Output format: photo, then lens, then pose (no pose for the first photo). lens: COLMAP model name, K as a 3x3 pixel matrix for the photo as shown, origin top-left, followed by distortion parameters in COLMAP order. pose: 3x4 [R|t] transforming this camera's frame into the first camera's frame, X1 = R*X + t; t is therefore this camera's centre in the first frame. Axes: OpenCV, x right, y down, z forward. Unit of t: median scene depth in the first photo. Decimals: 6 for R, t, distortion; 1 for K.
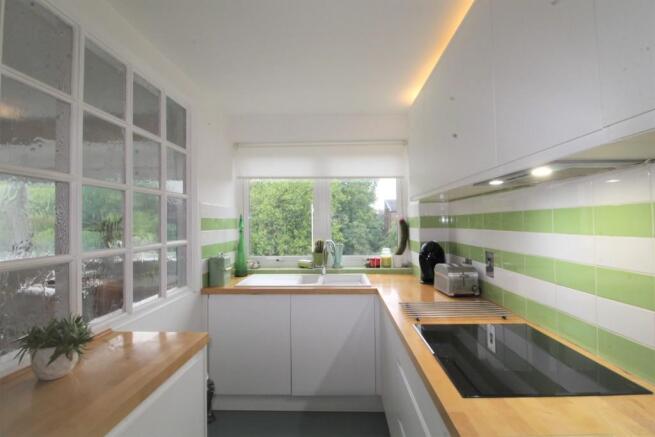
lens RADIAL K [[305.2, 0, 325.9], [0, 305.2, 217.1], [0, 0, 1]] dist [-0.016207, -0.005467]
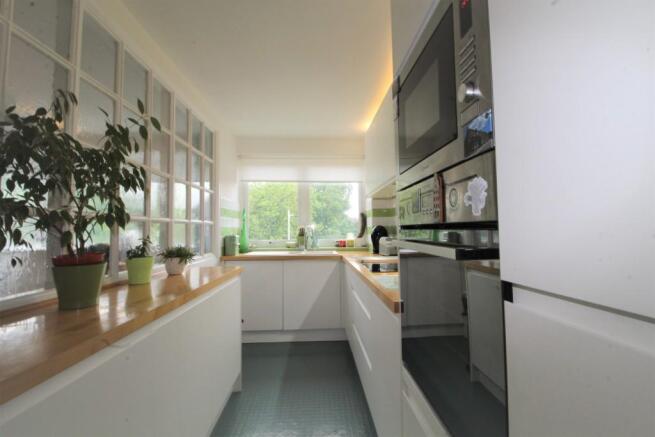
lens RADIAL K [[305.2, 0, 328.9], [0, 305.2, 220.9], [0, 0, 1]] dist [-0.016207, -0.005467]
pose [[0.995824, 0.002219, 0.091272, -0.024236], [-0.000940, 0.999901, -0.014047, 0.066520], [-0.091294, 0.013902, 0.995727, -0.367856]]
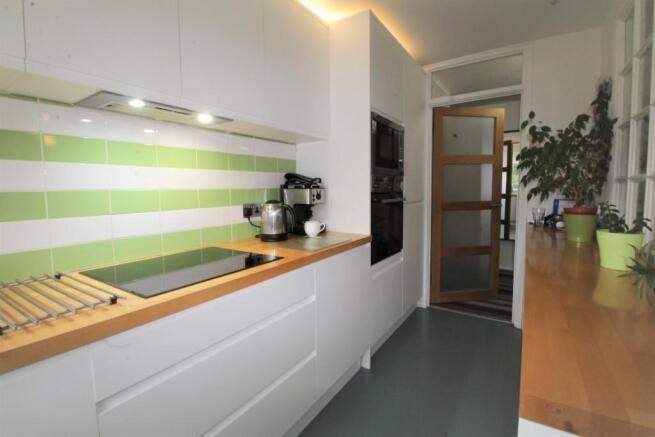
lens RADIAL K [[305.2, 0, 328.1], [0, 305.2, 216.2], [0, 0, 1]] dist [-0.016207, -0.005467]
pose [[-0.862092, -0.029316, 0.505903, -0.293772], [0.005622, 0.997710, 0.067396, 0.123578], [-0.506720, 0.060946, -0.859954, 1.154941]]
